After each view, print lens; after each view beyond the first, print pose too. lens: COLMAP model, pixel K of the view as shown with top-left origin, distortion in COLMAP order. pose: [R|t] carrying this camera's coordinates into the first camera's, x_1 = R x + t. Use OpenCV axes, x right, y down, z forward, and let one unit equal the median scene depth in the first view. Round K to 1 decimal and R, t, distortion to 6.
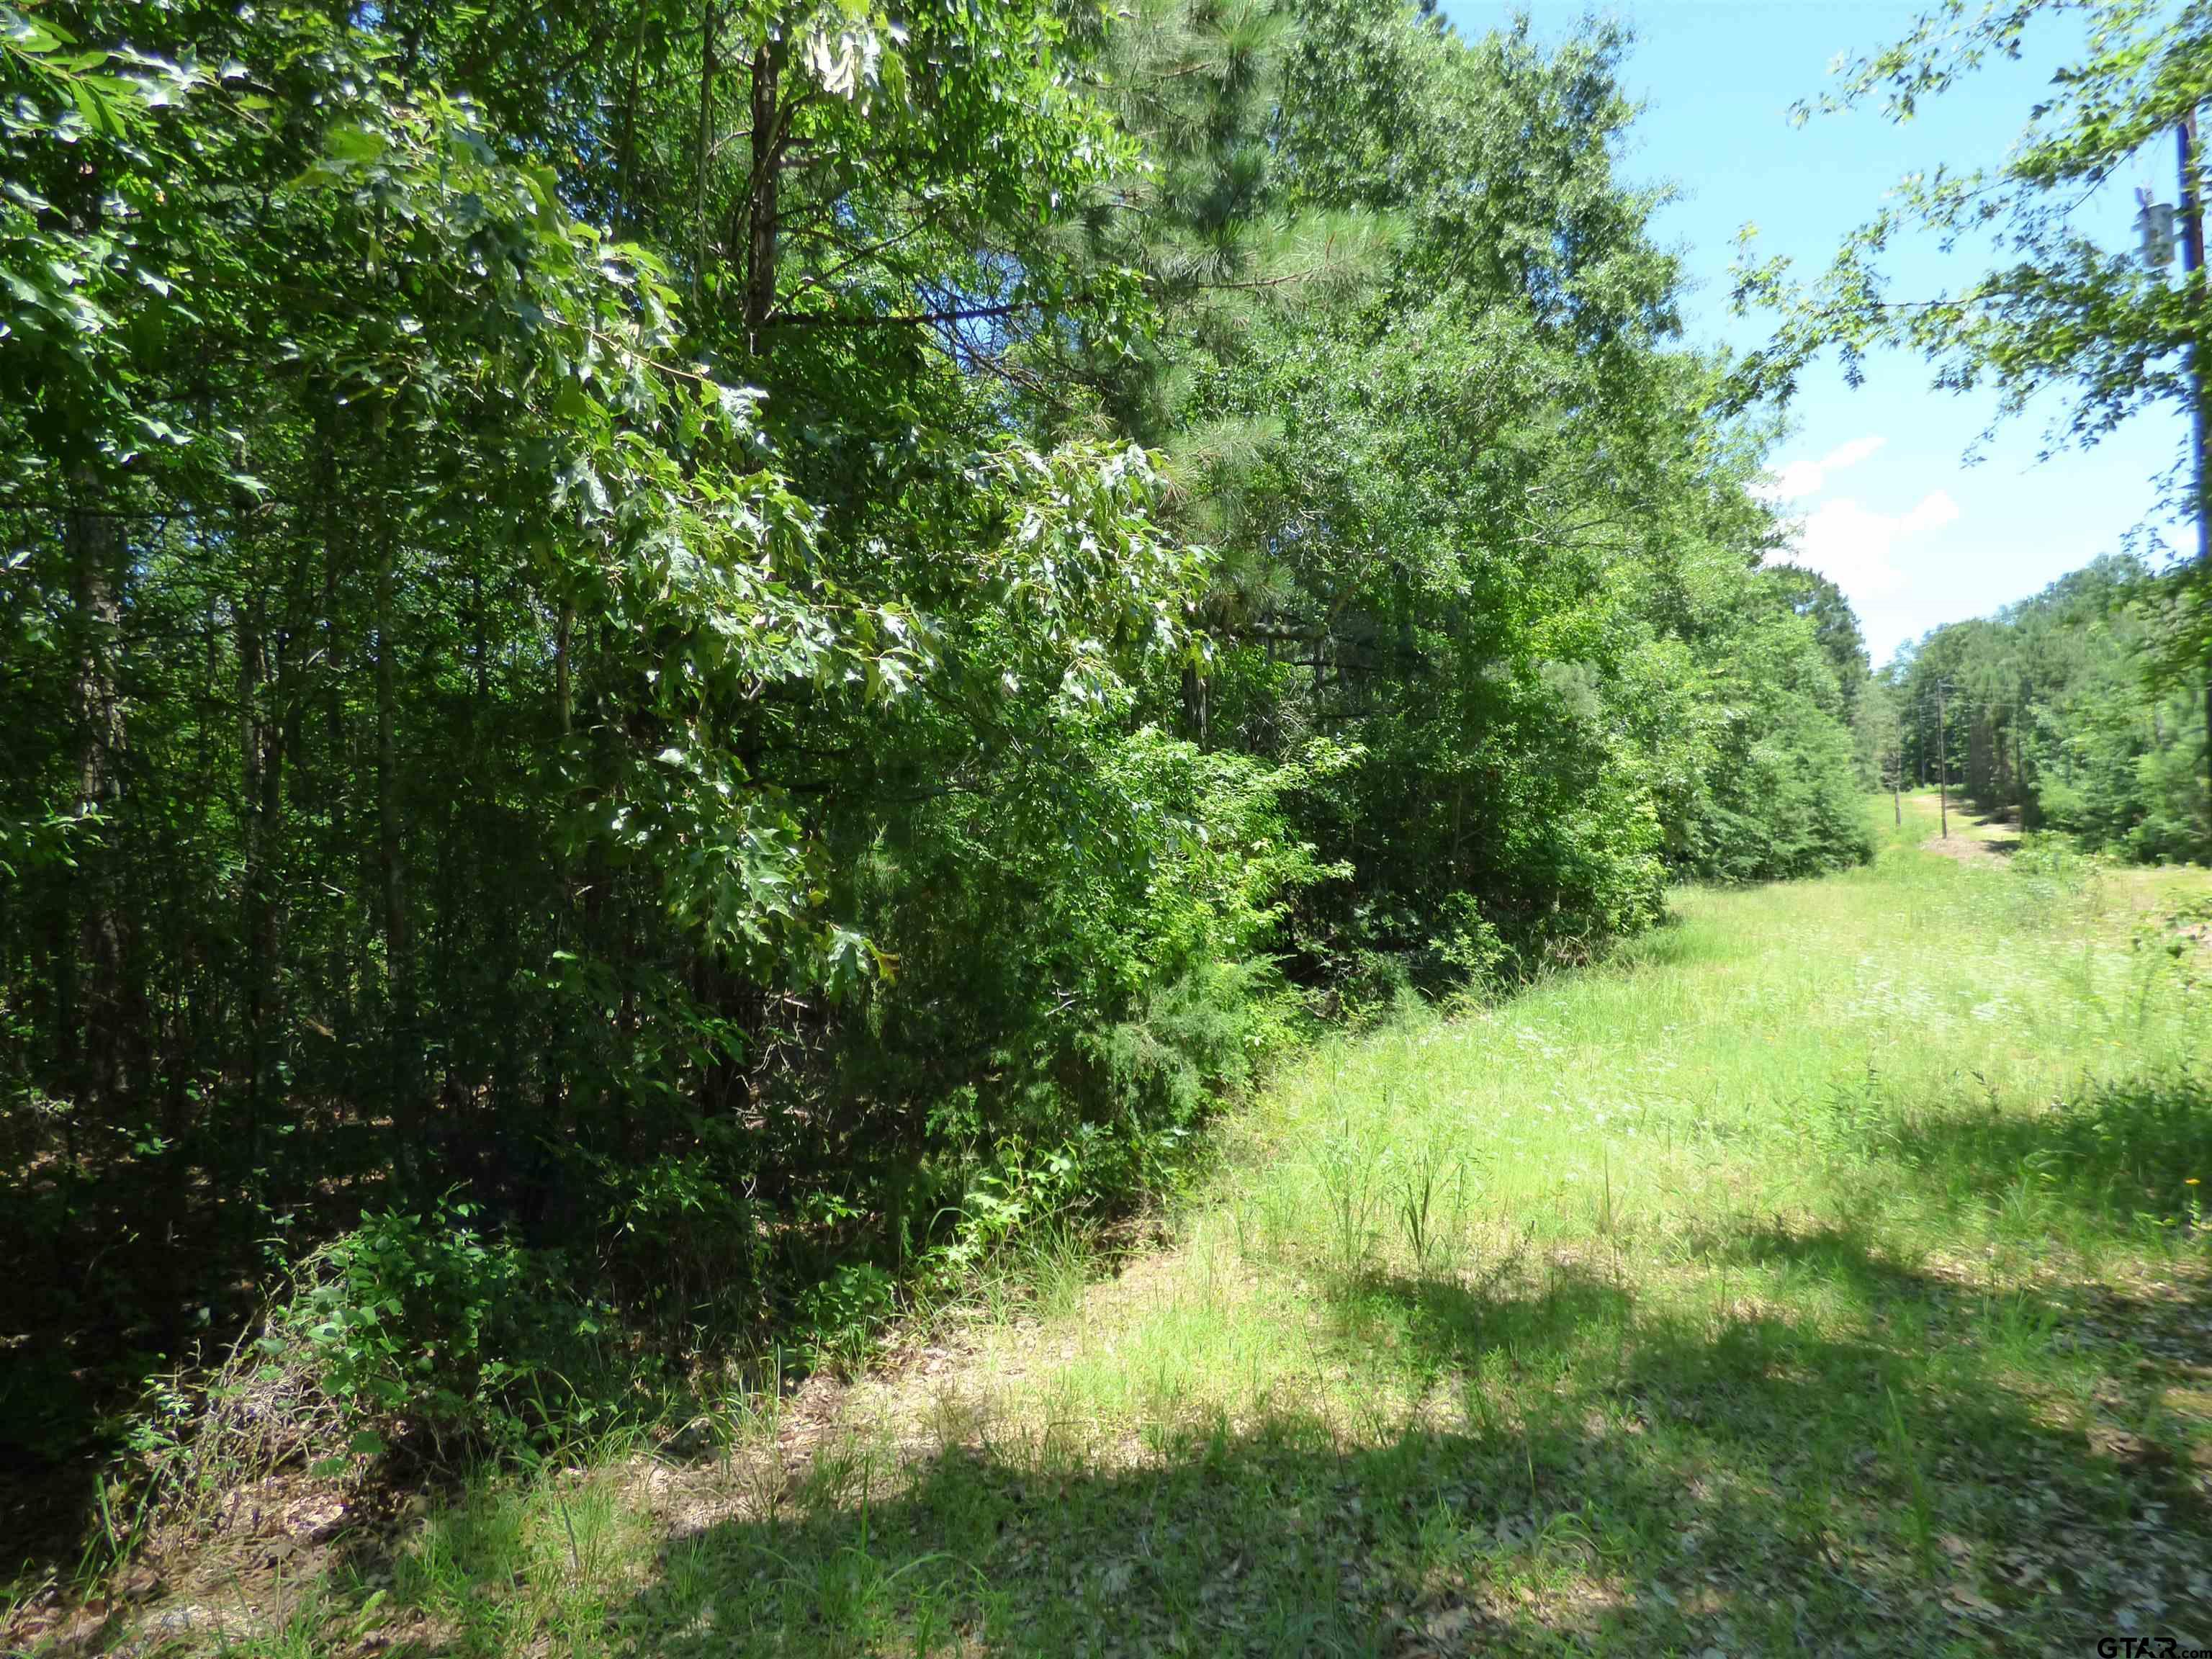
lens RADIAL K [[1309.9, 0, 1130.3], [0, 1309.9, 824.7], [0, 0, 1]] dist [-0.020549, -0.002528]
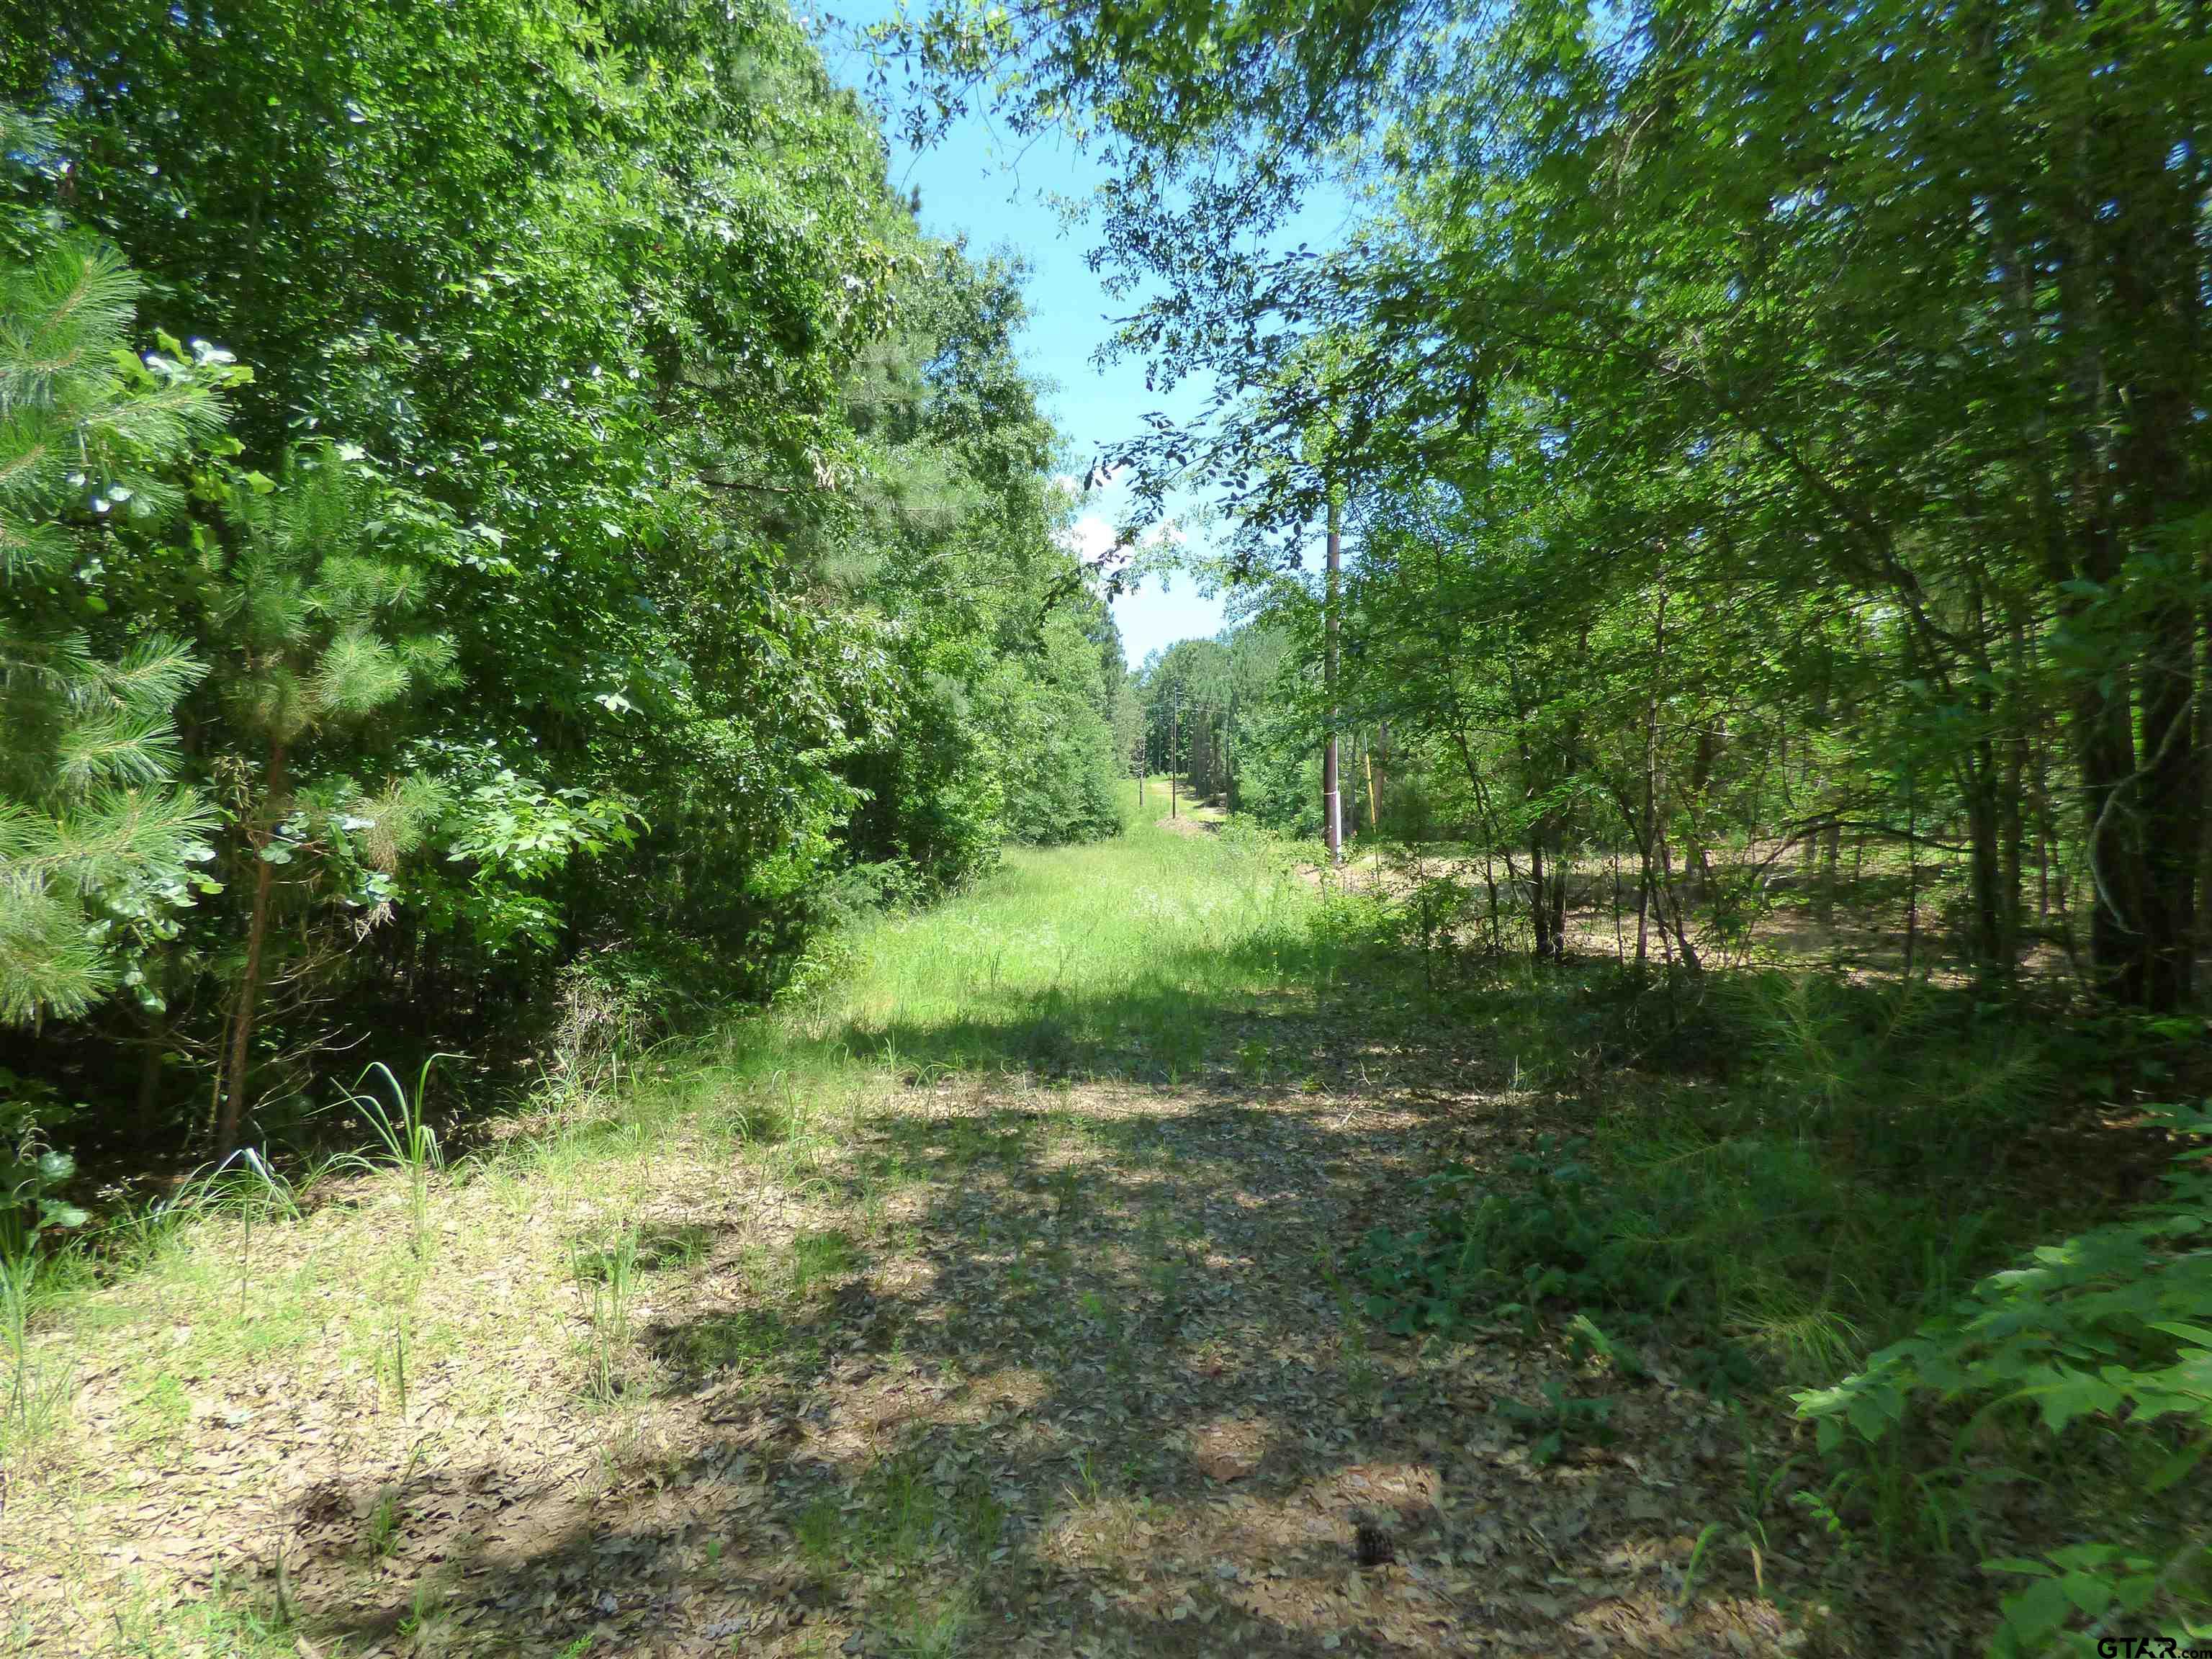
lens RADIAL K [[1317.5, 0, 1088.3], [0, 1317.5, 837.2], [0, 0, 1]] dist [0.001617, 0.000397]
pose [[0.878253, 0.025650, 0.477507, -0.170414], [-0.043288, 0.998725, 0.025968, 0.001000], [-0.476232, -0.043477, 0.878244, -0.252160]]
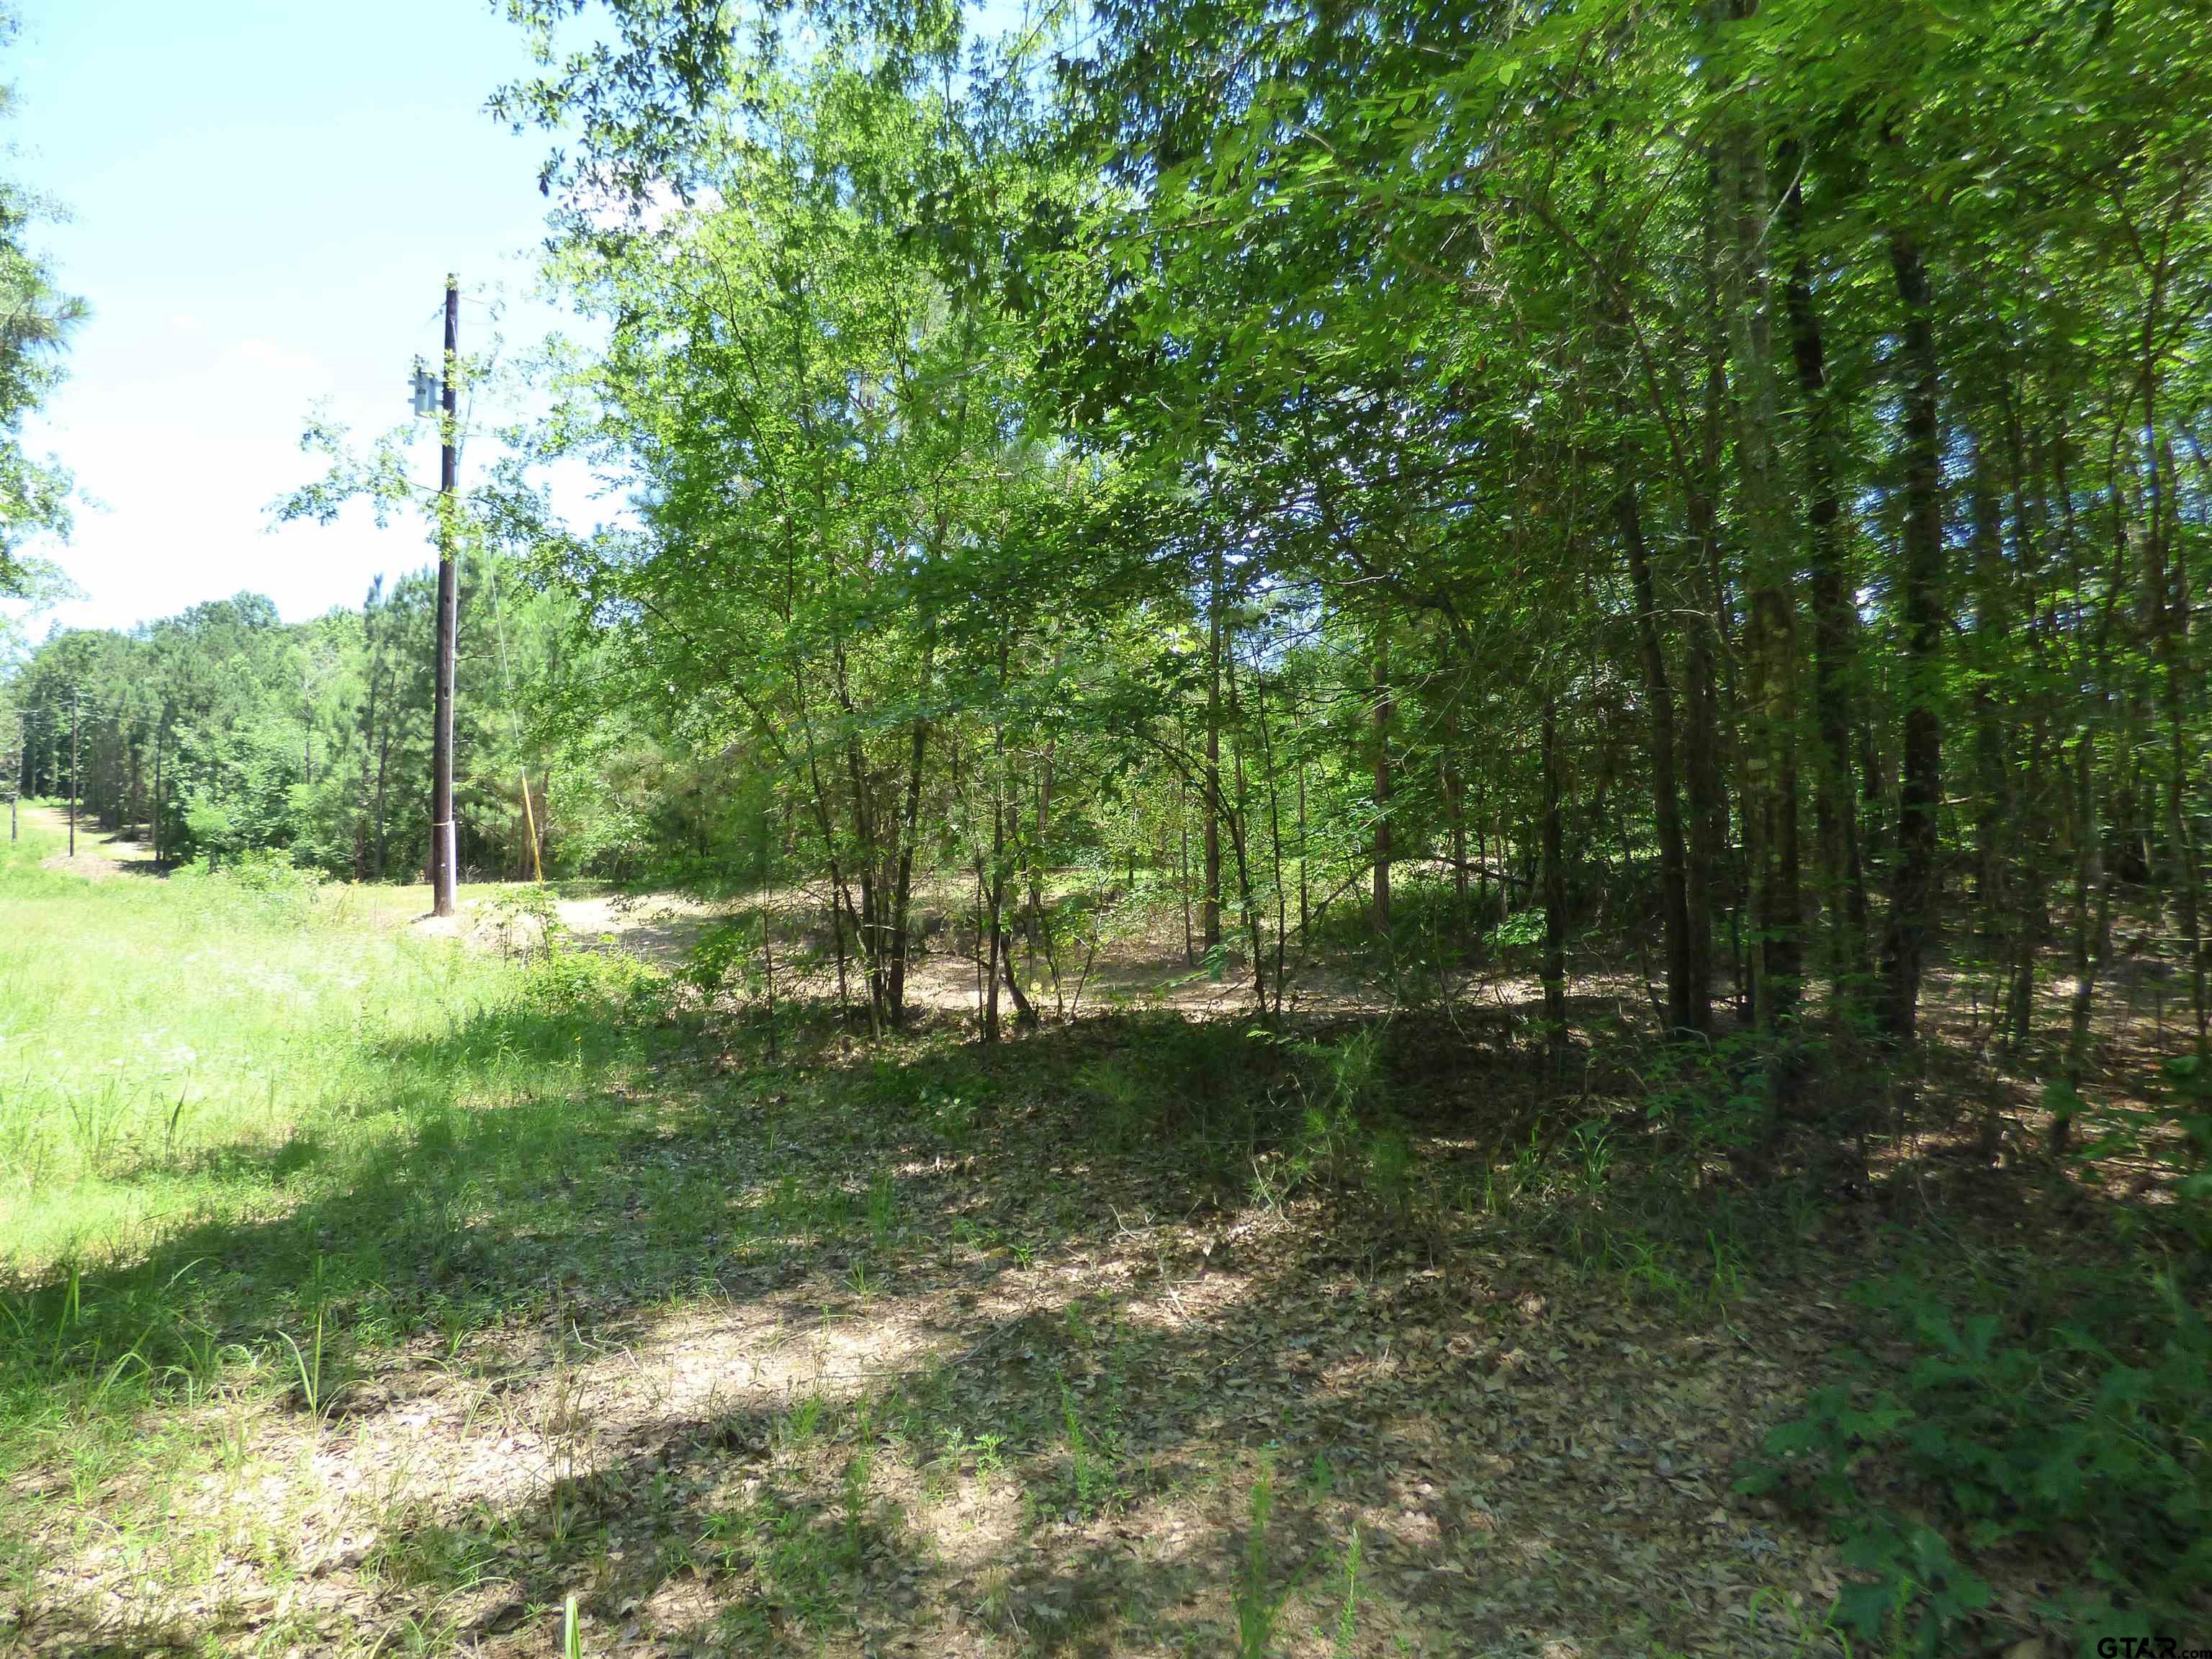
lens RADIAL K [[1309.9, 0, 1130.3], [0, 1309.9, 824.7], [0, 0, 1]] dist [-0.020549, -0.002528]
pose [[0.299507, 0.045384, 0.953014, -0.168265], [-0.029664, 0.998828, -0.038243, 0.005331], [-0.953633, -0.016816, 0.300502, -0.068688]]
